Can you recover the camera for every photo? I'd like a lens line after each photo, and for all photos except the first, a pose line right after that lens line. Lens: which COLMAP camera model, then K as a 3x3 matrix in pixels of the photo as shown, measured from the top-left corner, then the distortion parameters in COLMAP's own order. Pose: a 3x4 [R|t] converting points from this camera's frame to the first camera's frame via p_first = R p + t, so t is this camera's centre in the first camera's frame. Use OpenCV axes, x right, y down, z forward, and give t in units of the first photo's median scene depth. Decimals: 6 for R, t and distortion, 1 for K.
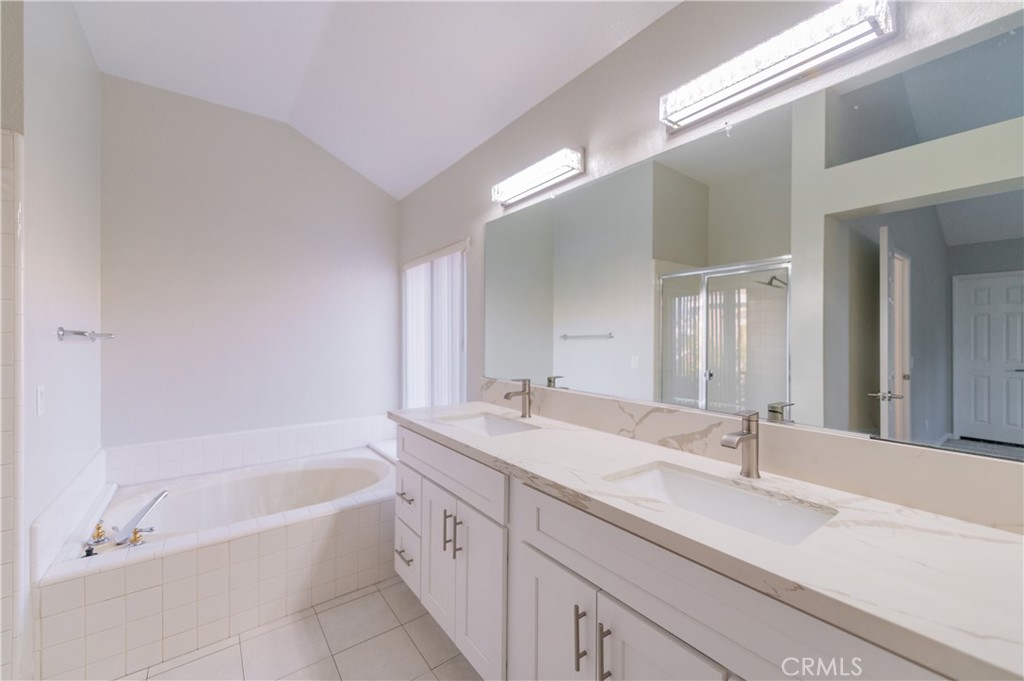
lens RADIAL K [[402.1, 0, 512.8], [0, 402.1, 340.2], [0, 0, 1]] dist [0.017734, -0.004099]
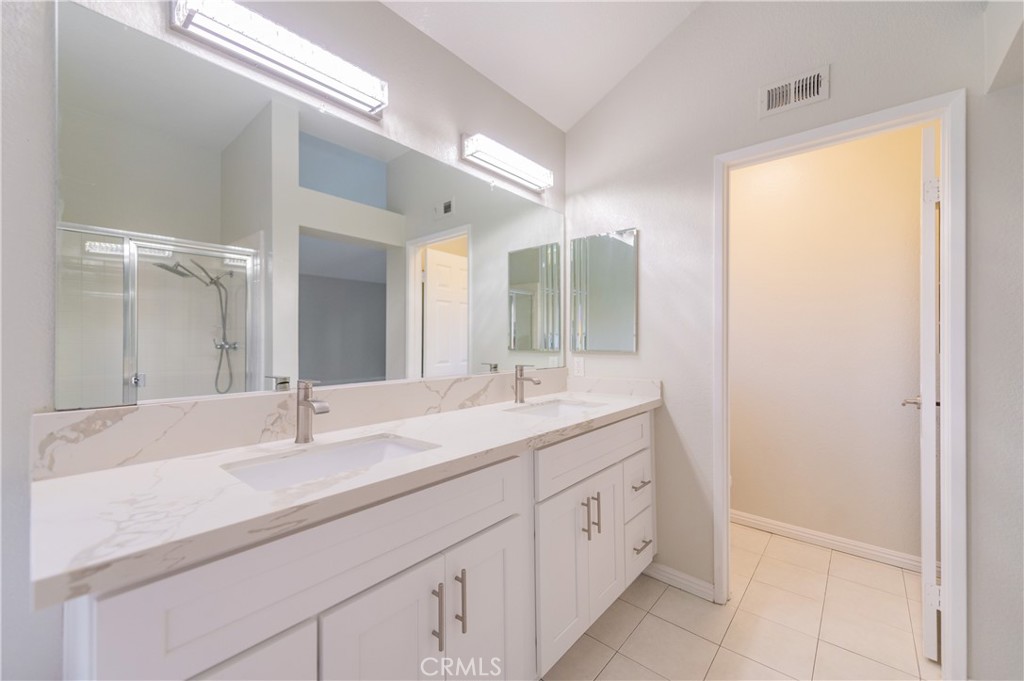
lens RADIAL K [[402.1, 0, 512.8], [0, 402.1, 340.2], [0, 0, 1]] dist [0.017734, -0.004099]
pose [[-0.204980, -0.000112, 0.978766, -0.824485], [0.011485, 0.999931, 0.002519, 0.050333], [-0.978699, 0.011757, -0.204965, 1.055501]]
